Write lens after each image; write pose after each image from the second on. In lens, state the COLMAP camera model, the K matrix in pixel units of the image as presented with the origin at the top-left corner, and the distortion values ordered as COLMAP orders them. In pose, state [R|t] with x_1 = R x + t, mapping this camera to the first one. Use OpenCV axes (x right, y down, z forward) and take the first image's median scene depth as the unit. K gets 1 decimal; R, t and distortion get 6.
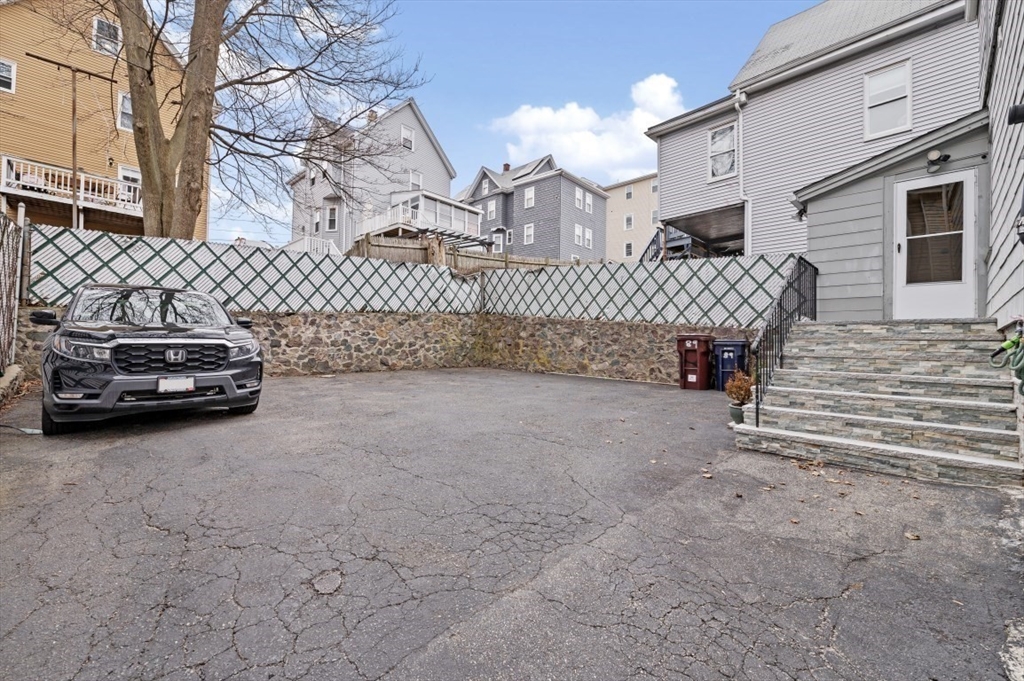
lens RADIAL K [[405.6, 0, 510.8], [0, 405.6, 338.6], [0, 0, 1]] dist [0.008201, 0.000365]
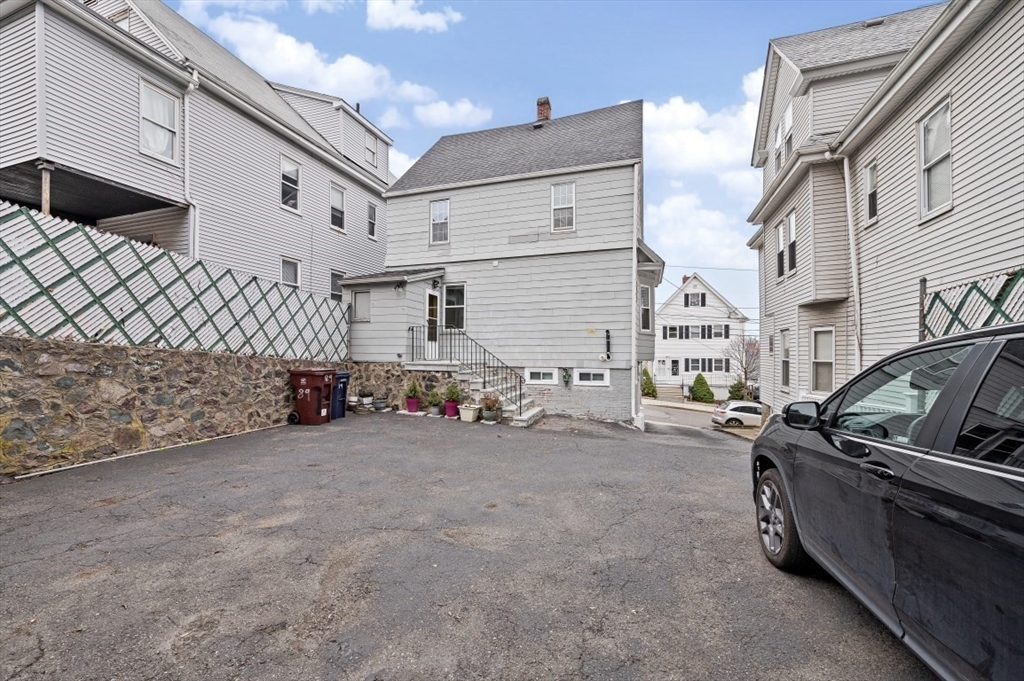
lens RADIAL K [[405.6, 0, 511.7], [0, 405.6, 346.3], [0, 0, 1]] dist [0.008201, 0.000365]
pose [[-0.457444, -0.006418, 0.889215, -0.536598], [-0.026622, 0.999625, -0.006480, -0.058513], [-0.888840, -0.026637, -0.457443, 0.856430]]
